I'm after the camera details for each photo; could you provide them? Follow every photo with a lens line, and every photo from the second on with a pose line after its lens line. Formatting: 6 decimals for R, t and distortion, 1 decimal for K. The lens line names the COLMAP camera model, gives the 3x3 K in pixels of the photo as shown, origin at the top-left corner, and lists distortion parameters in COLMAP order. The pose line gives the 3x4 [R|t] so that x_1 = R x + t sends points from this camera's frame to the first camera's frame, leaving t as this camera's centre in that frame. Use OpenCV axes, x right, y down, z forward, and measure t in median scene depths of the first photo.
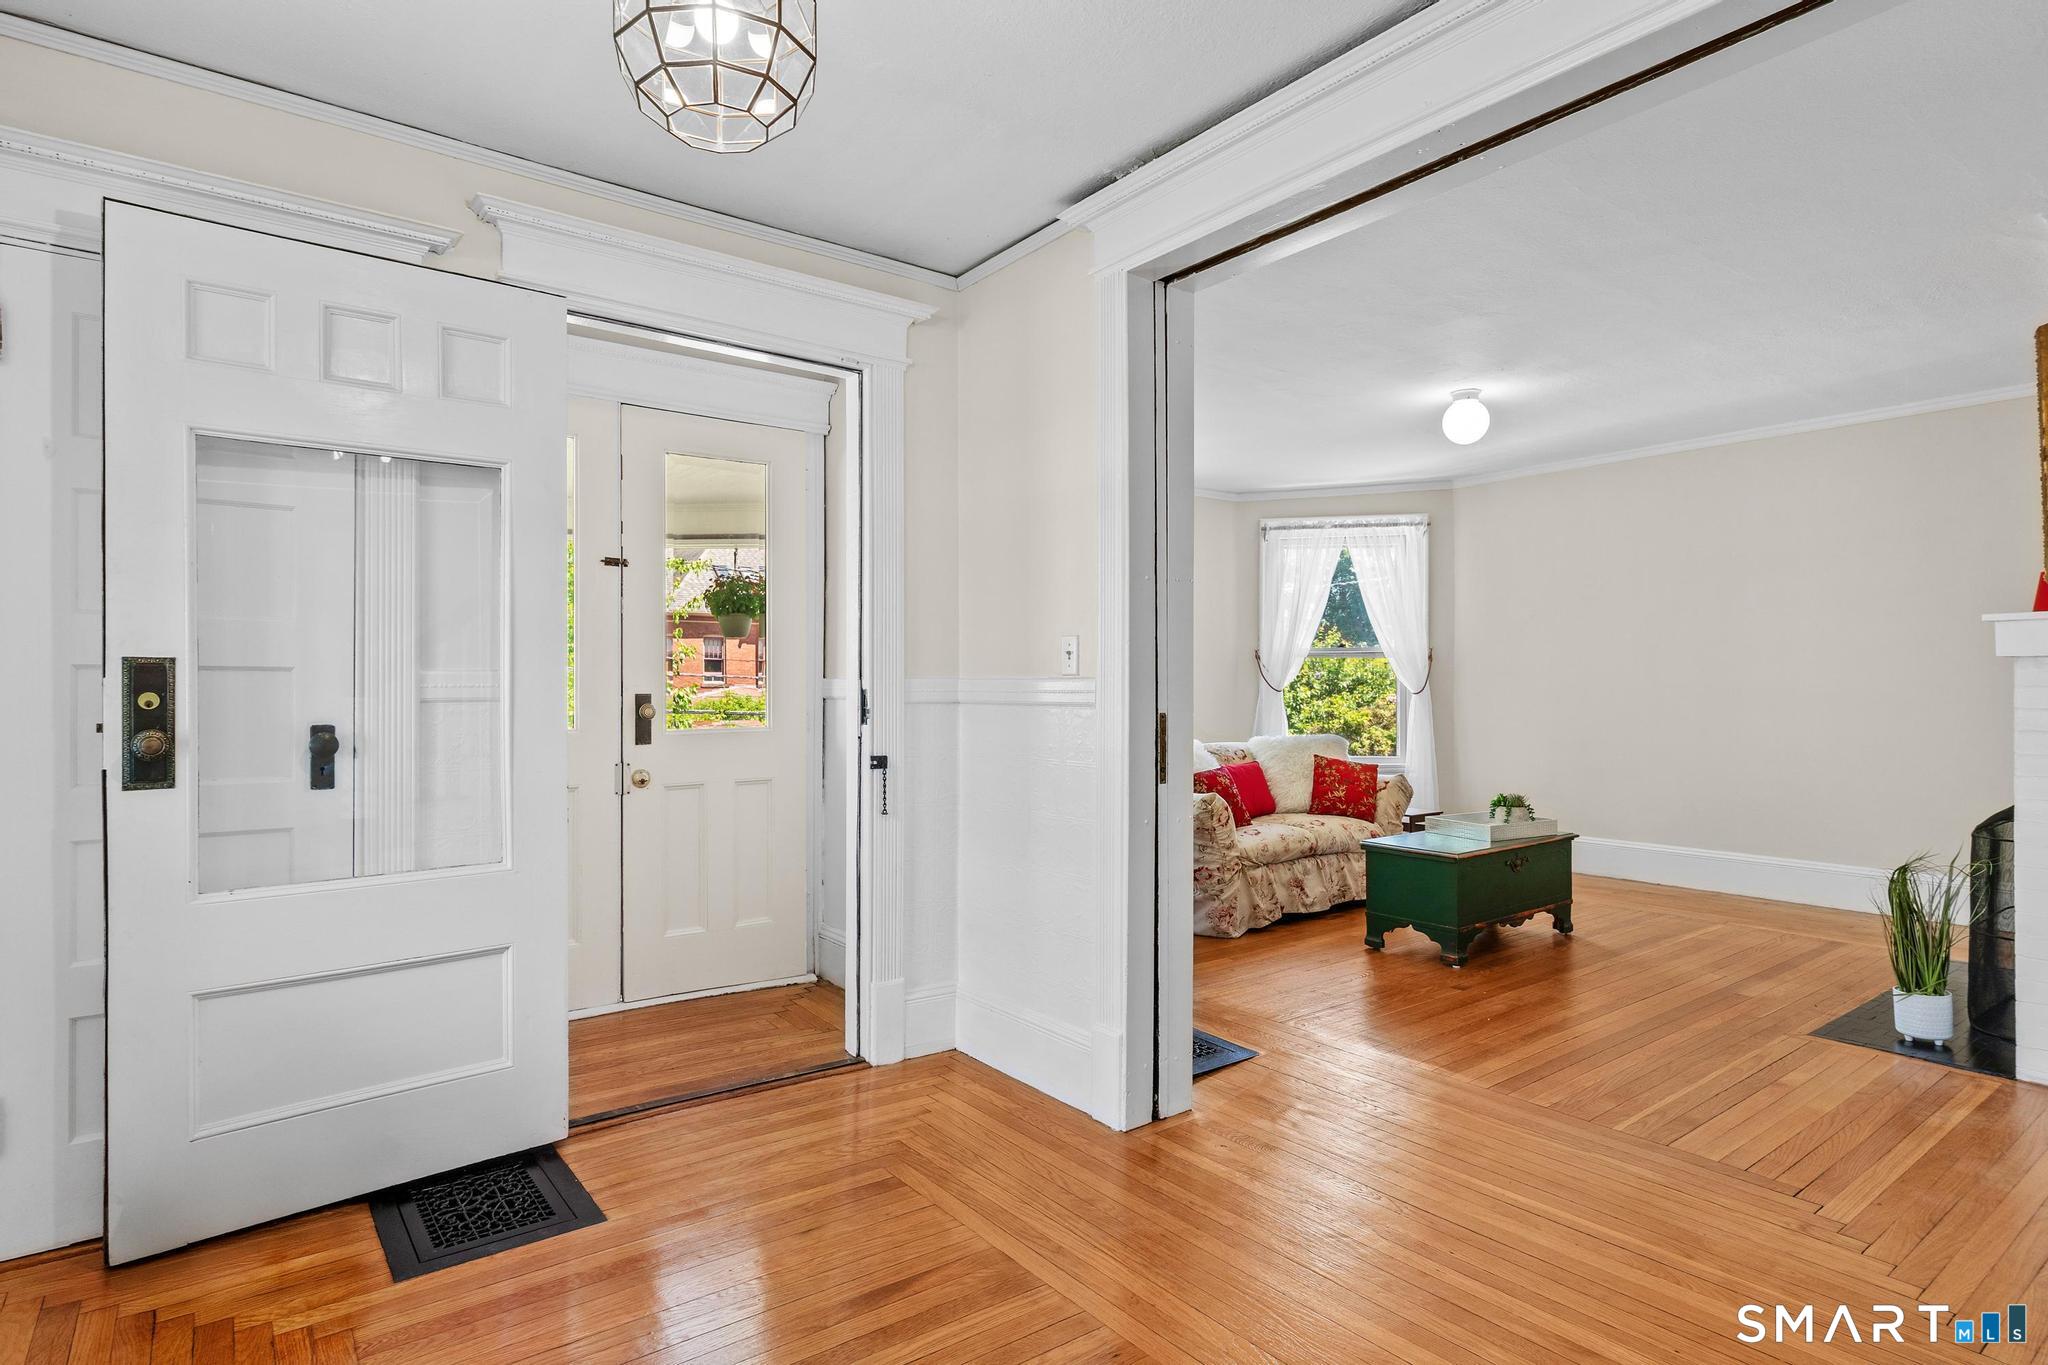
lens RADIAL K [[1088.7, 0, 1024.0], [0, 1088.7, 682.5], [0, 0, 1]] dist [0.000442, 0.002020]
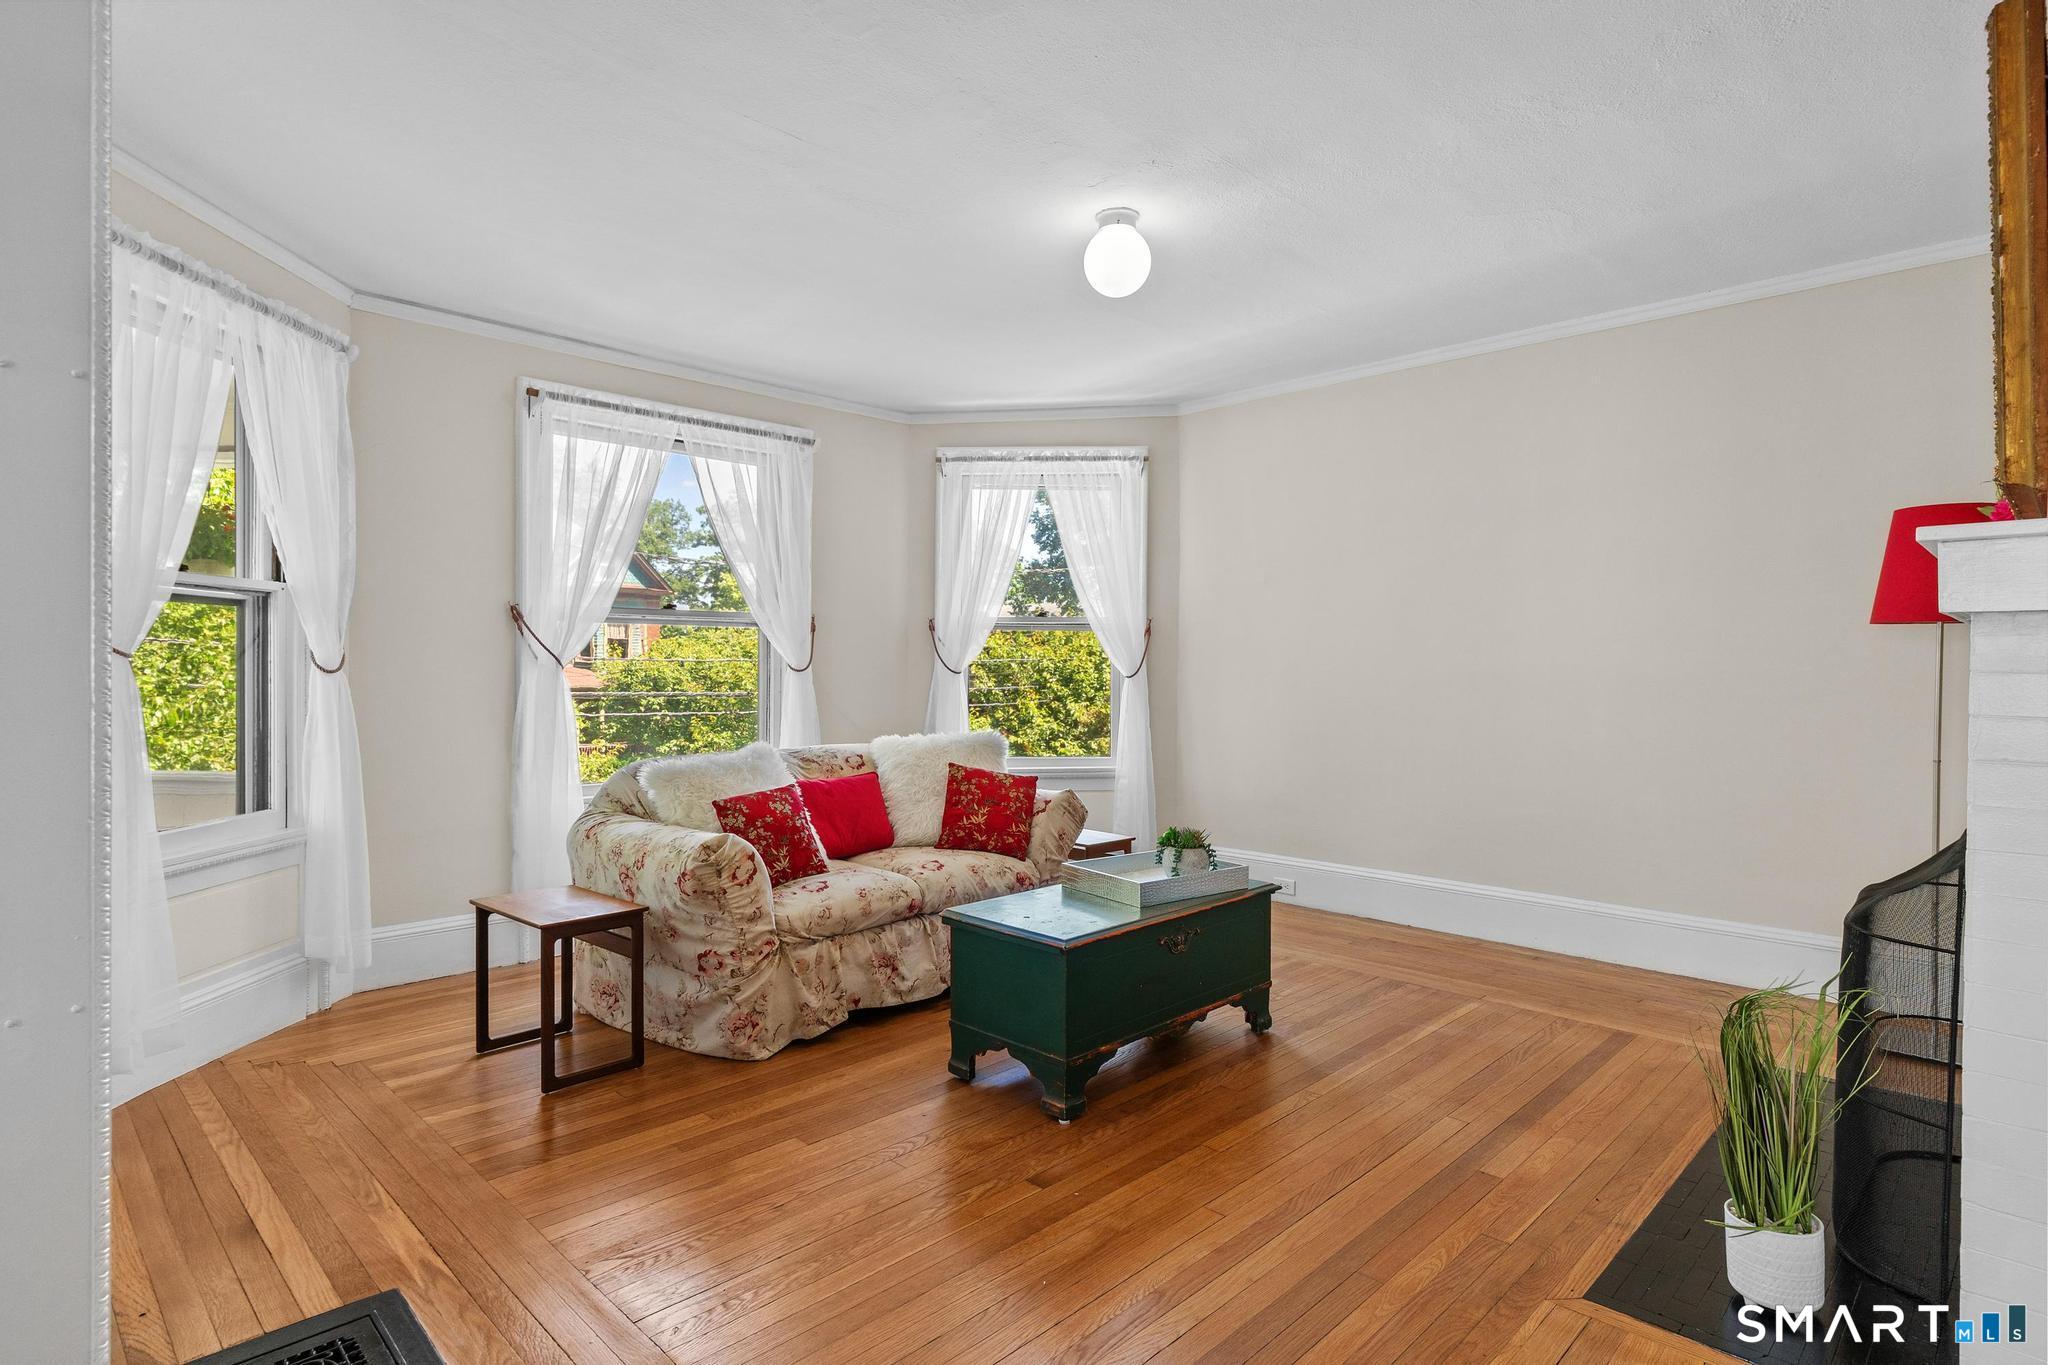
lens RADIAL K [[1067.3, 0, 1024.0], [0, 1067.3, 682.5], [0, 0, 1]] dist [-0.003005, -0.001229]
pose [[0.990315, 0.005275, 0.138737, 0.246914], [-0.007629, 0.999836, 0.016443, 0.002582], [-0.138628, -0.017343, 0.990193, 0.349284]]
